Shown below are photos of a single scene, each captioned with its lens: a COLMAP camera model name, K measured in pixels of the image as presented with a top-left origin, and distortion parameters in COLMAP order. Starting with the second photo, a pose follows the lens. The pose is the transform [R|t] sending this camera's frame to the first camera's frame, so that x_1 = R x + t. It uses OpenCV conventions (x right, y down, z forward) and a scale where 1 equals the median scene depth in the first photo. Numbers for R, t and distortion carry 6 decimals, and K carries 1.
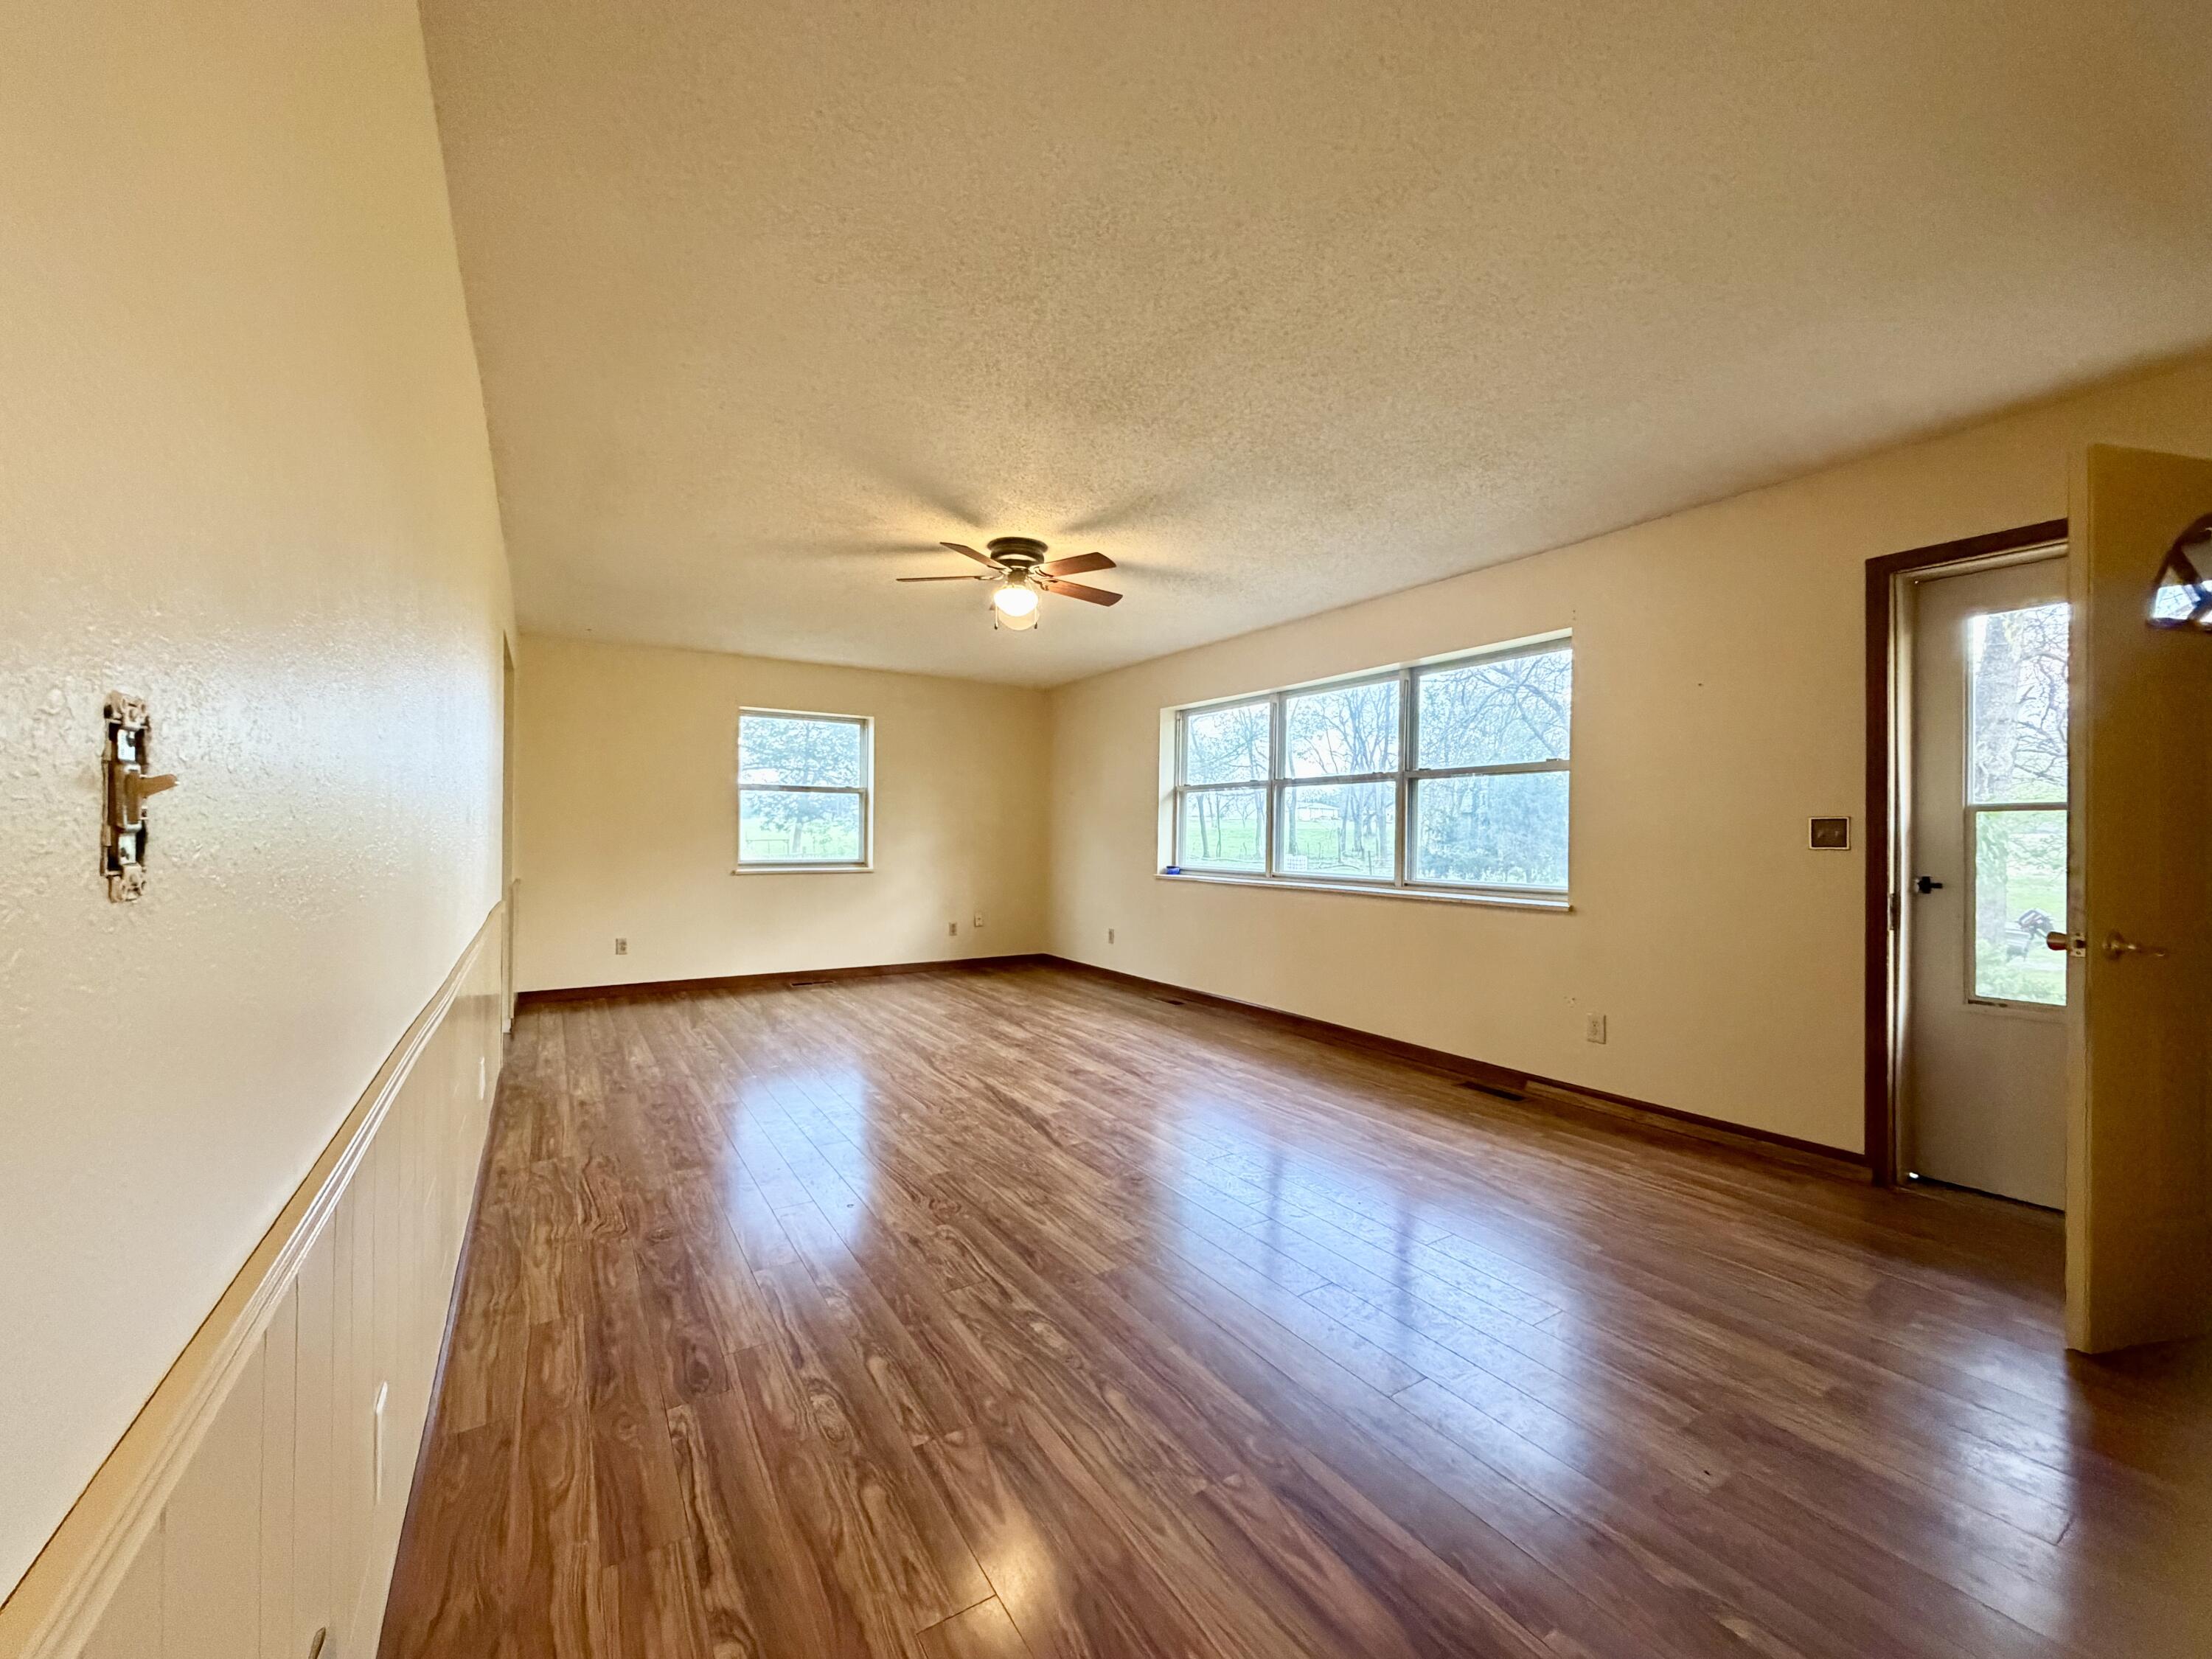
lens RADIAL K [[875.7, 0, 1102.3], [0, 875.7, 836.7], [0, 0, 1]] dist [-0.000401, -0.000014]
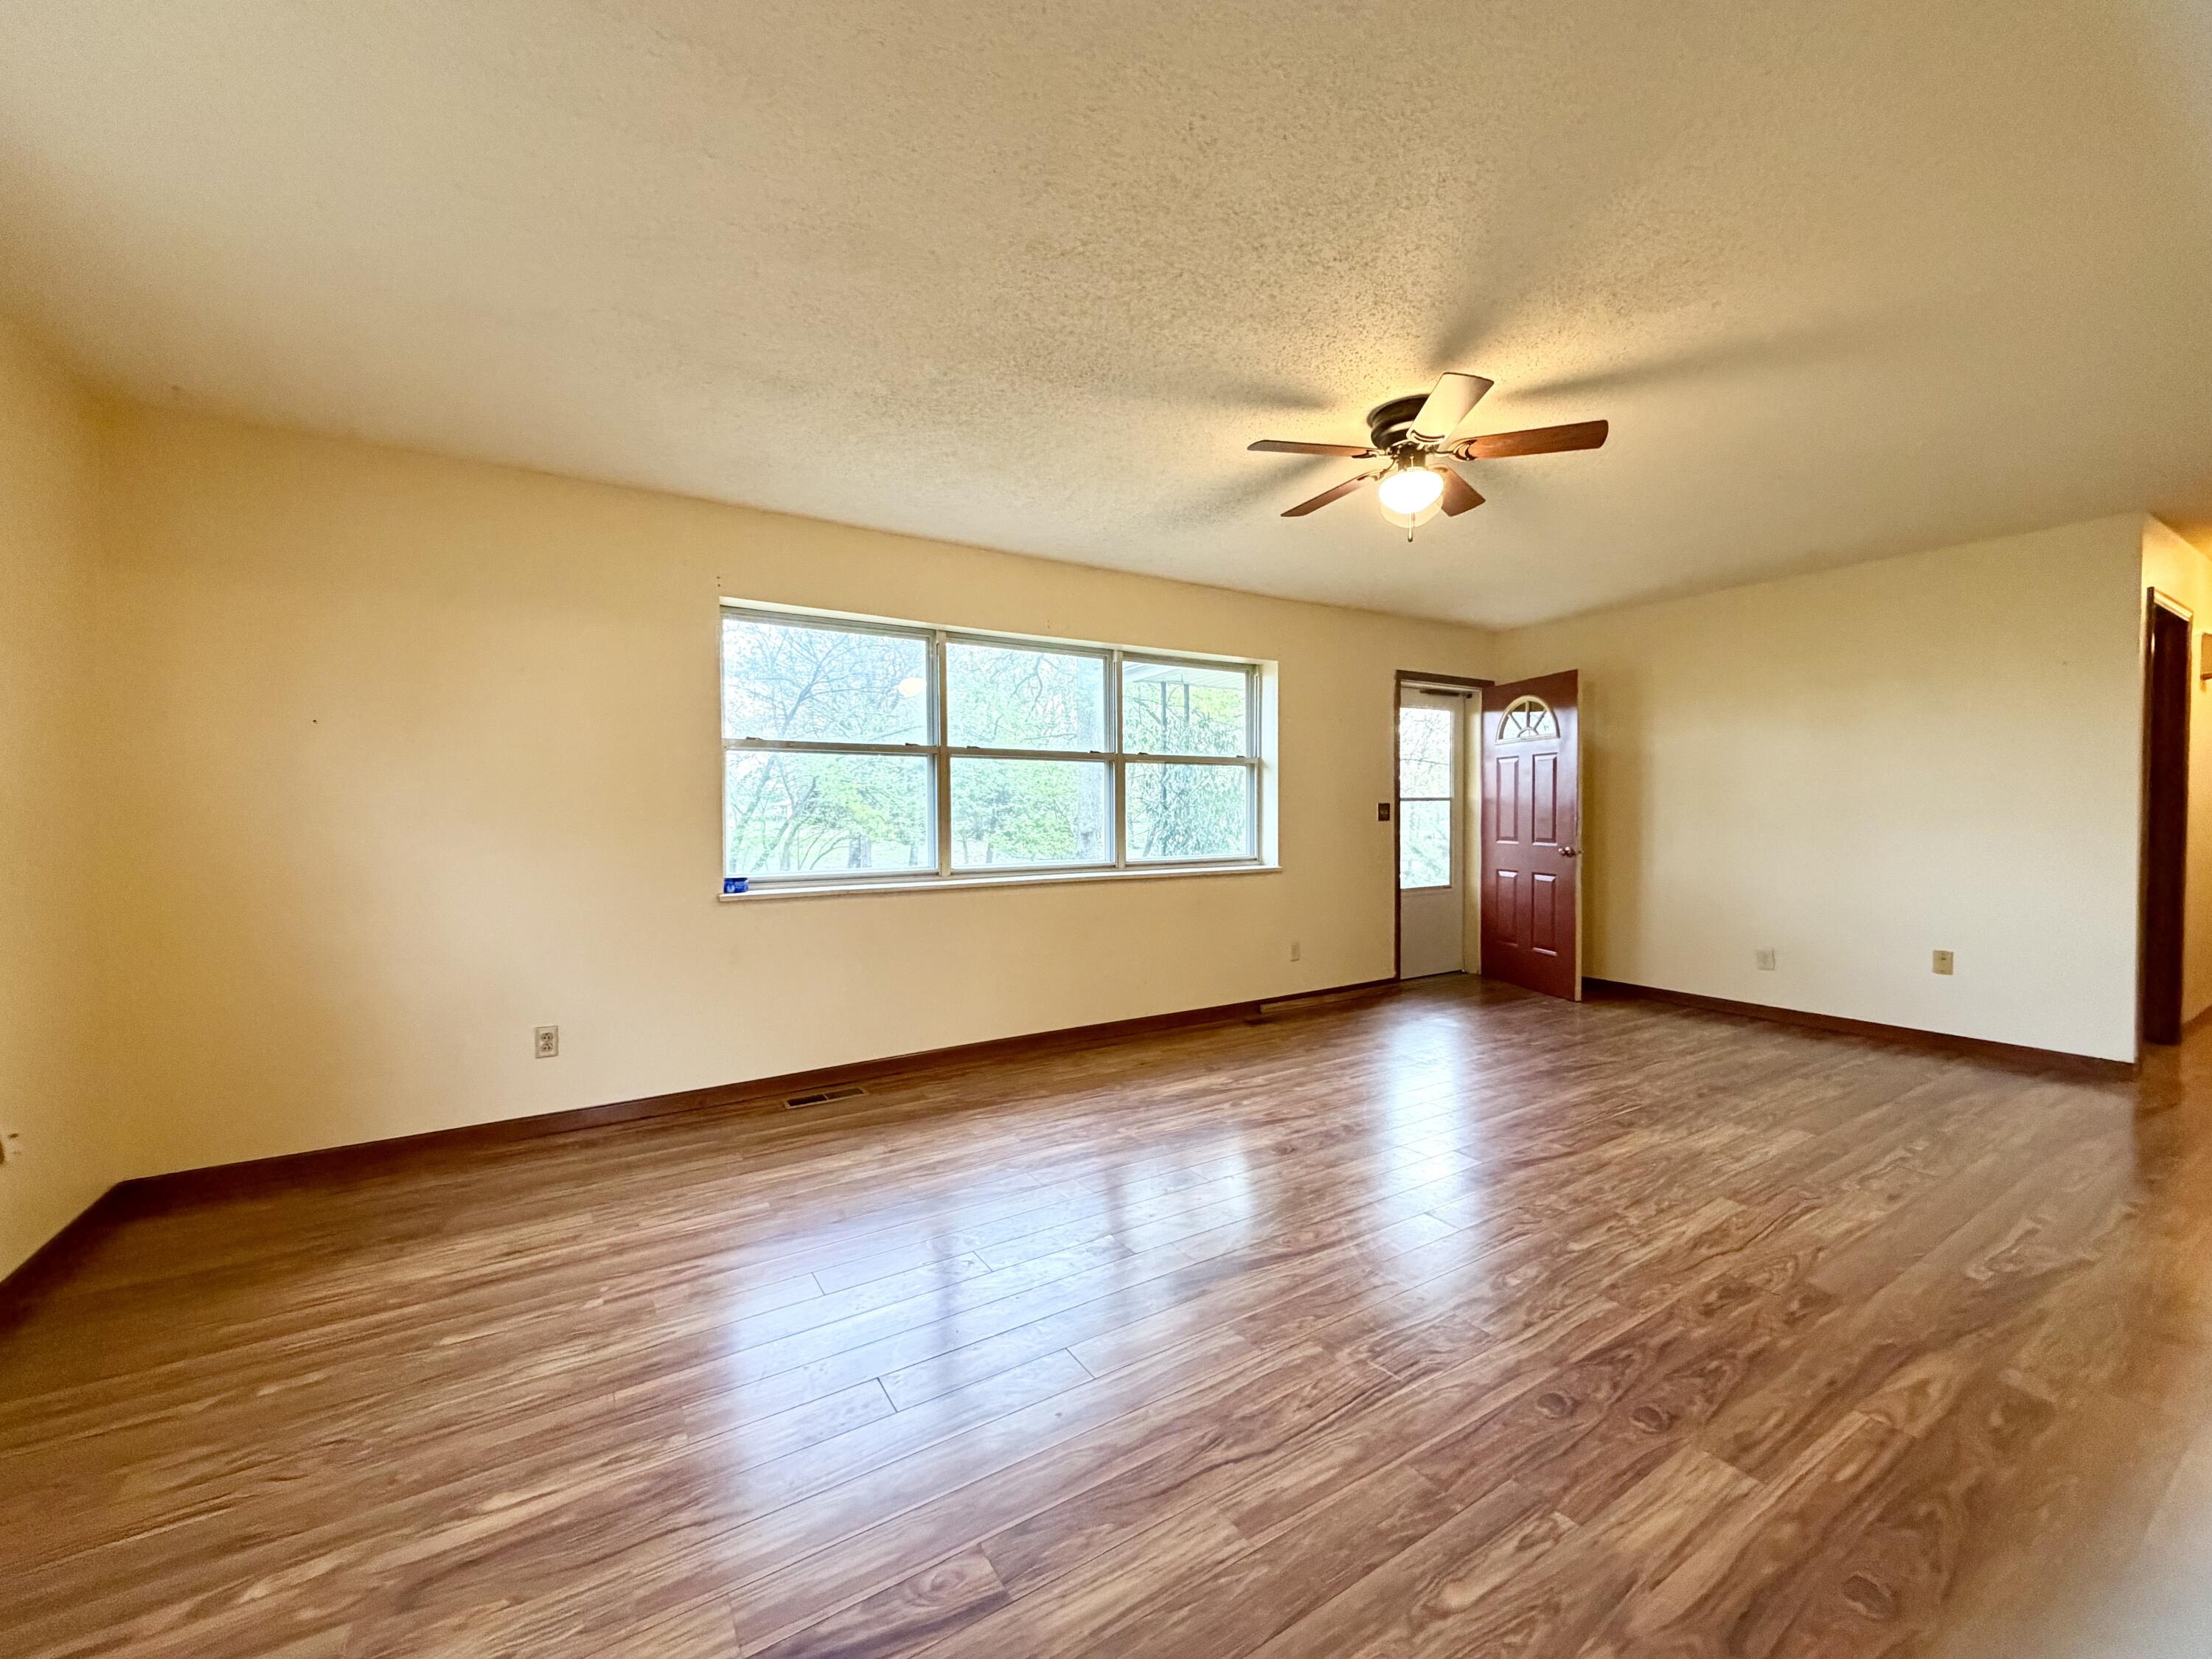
lens RADIAL K [[874.8, 0, 1106.0], [0, 874.8, 829.5], [0, 0, 1]] dist [-0.000865, -0.000211]
pose [[0.002496, -0.027211, 0.999627, -0.798743], [0.008895, 0.999591, 0.027188, -0.017977], [-0.999957, 0.008824, 0.002737, 1.224839]]
